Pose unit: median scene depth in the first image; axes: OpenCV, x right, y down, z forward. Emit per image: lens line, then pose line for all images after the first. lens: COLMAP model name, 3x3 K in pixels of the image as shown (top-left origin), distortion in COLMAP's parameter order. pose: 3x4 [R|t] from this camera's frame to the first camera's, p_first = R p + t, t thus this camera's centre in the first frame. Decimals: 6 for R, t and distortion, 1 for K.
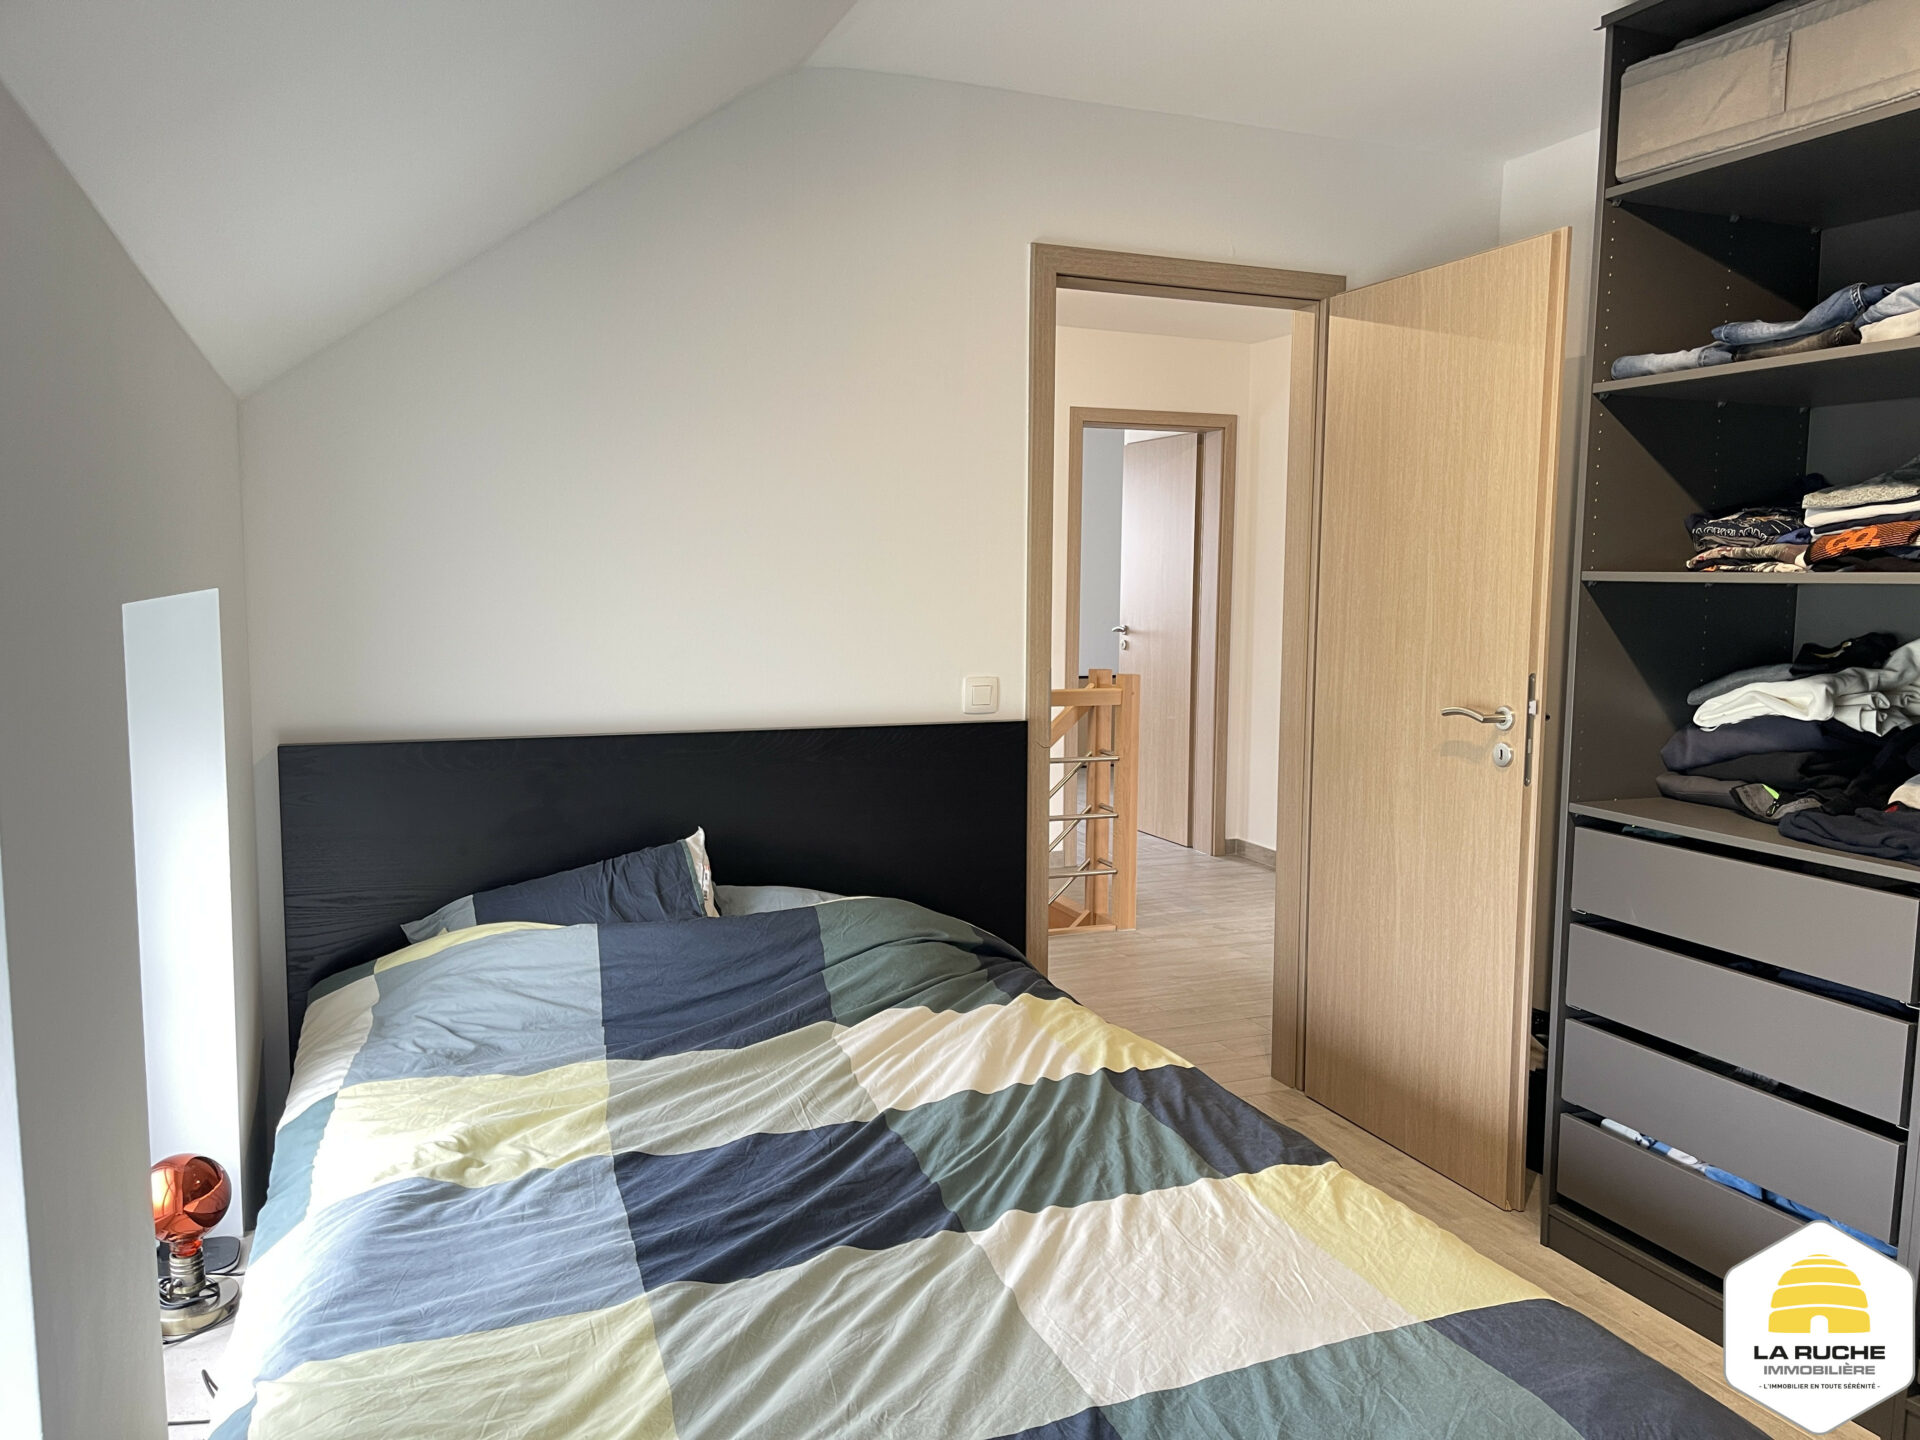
lens RADIAL K [[1444.3, 0, 959.5], [0, 1444.3, 720.0], [0, 0, 1]] dist [0.059900, -0.054924]
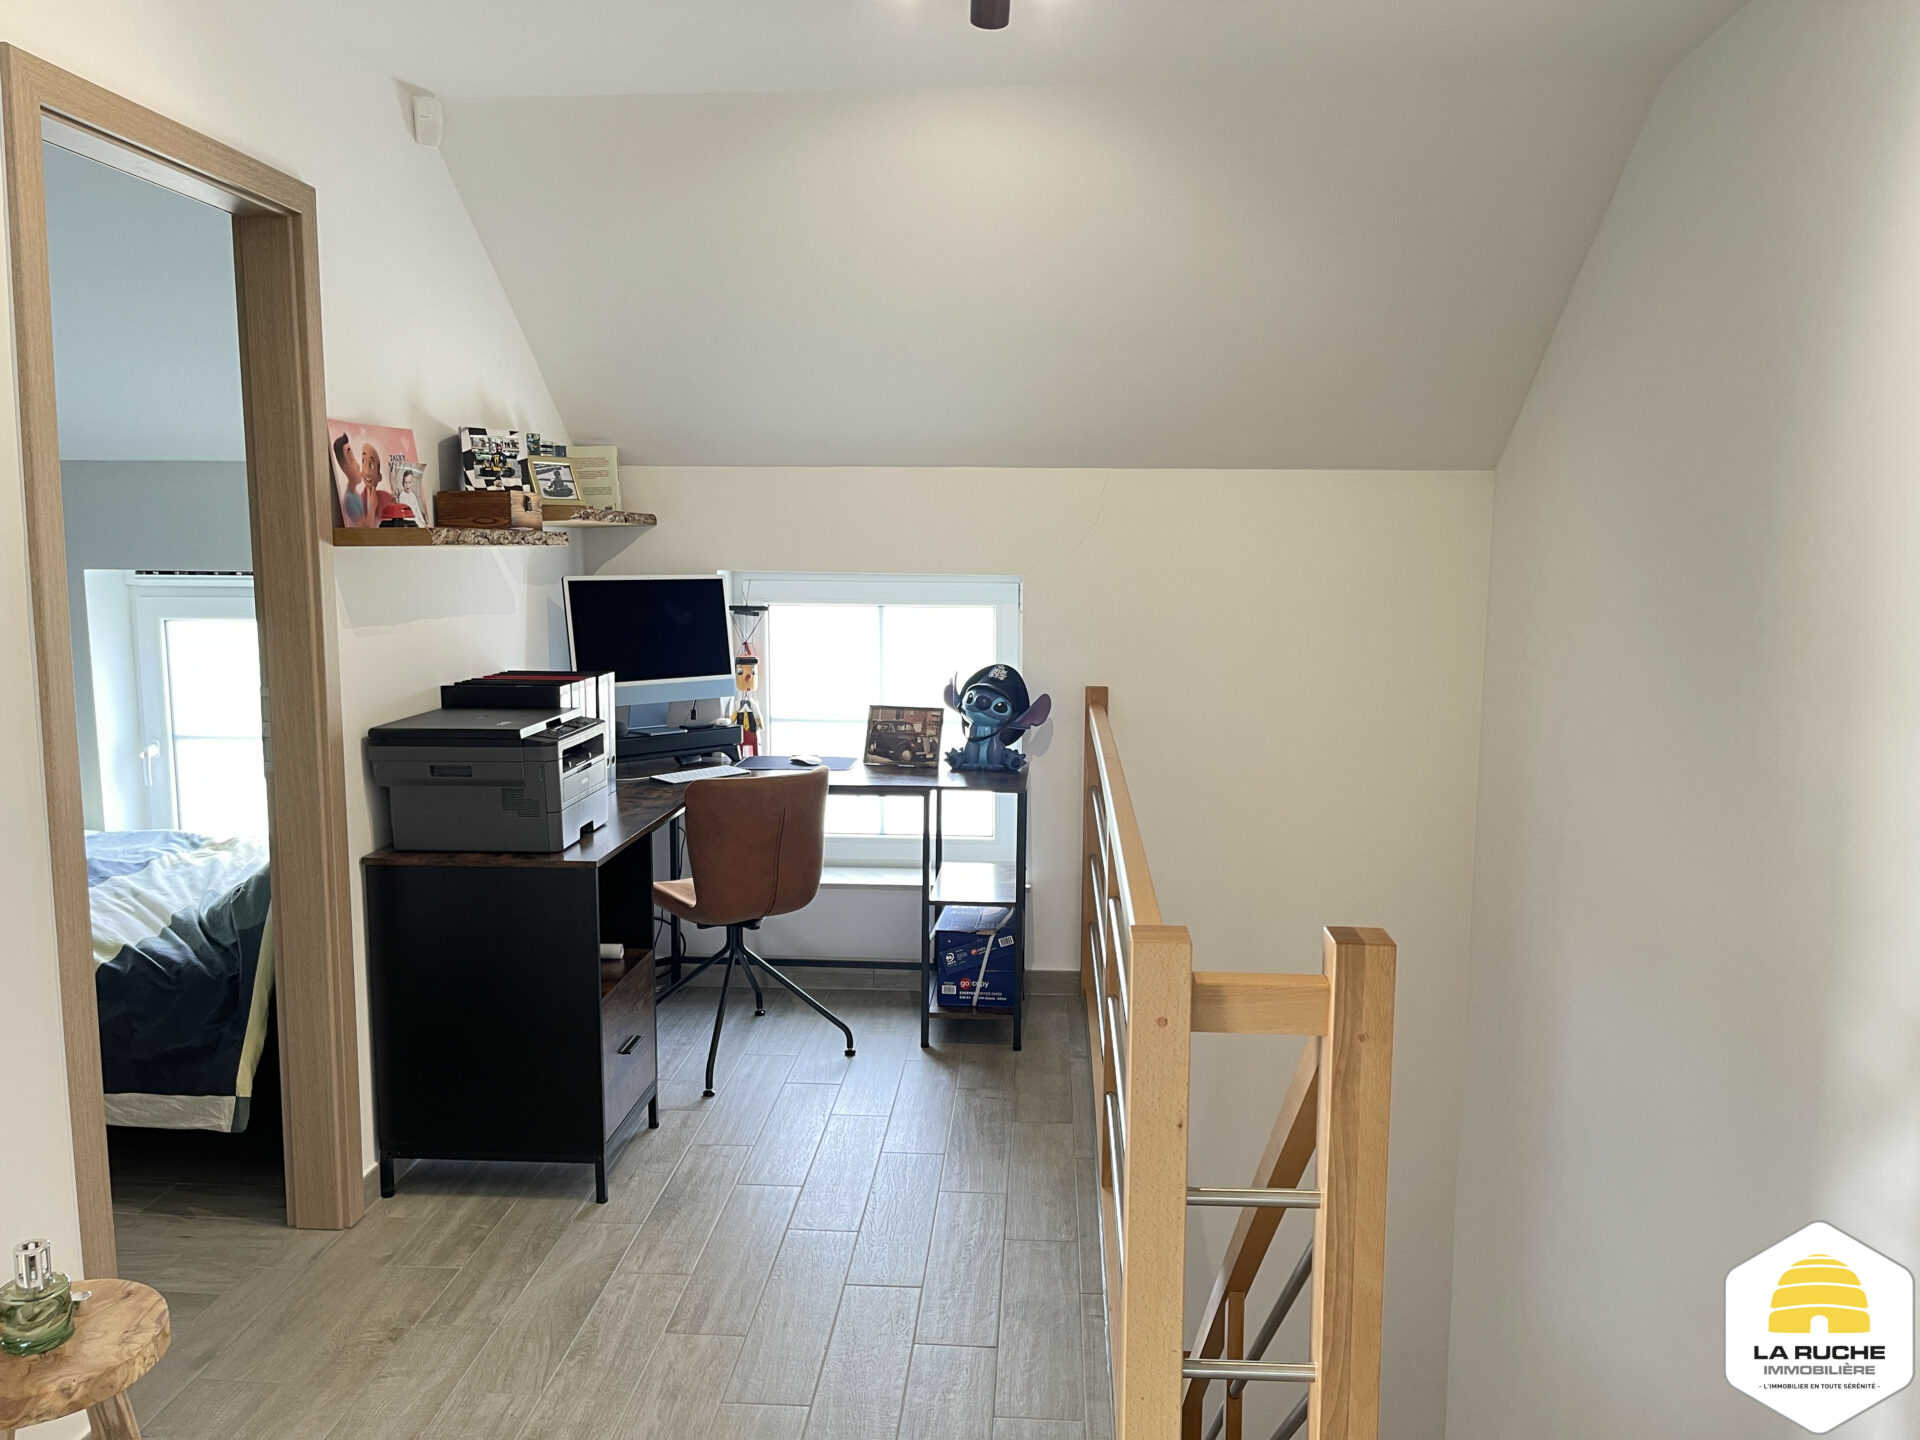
lens RADIAL K [[1444.3, 0, 975.1], [0, 1444.3, 721.4], [0, 0, 1]] dist [0.059900, -0.054924]
pose [[-0.425667, 0.099378, -0.899406, 1.135023], [-0.104724, 0.981862, 0.158052, -0.336929], [0.898799, 0.161467, -0.407539, 2.989590]]
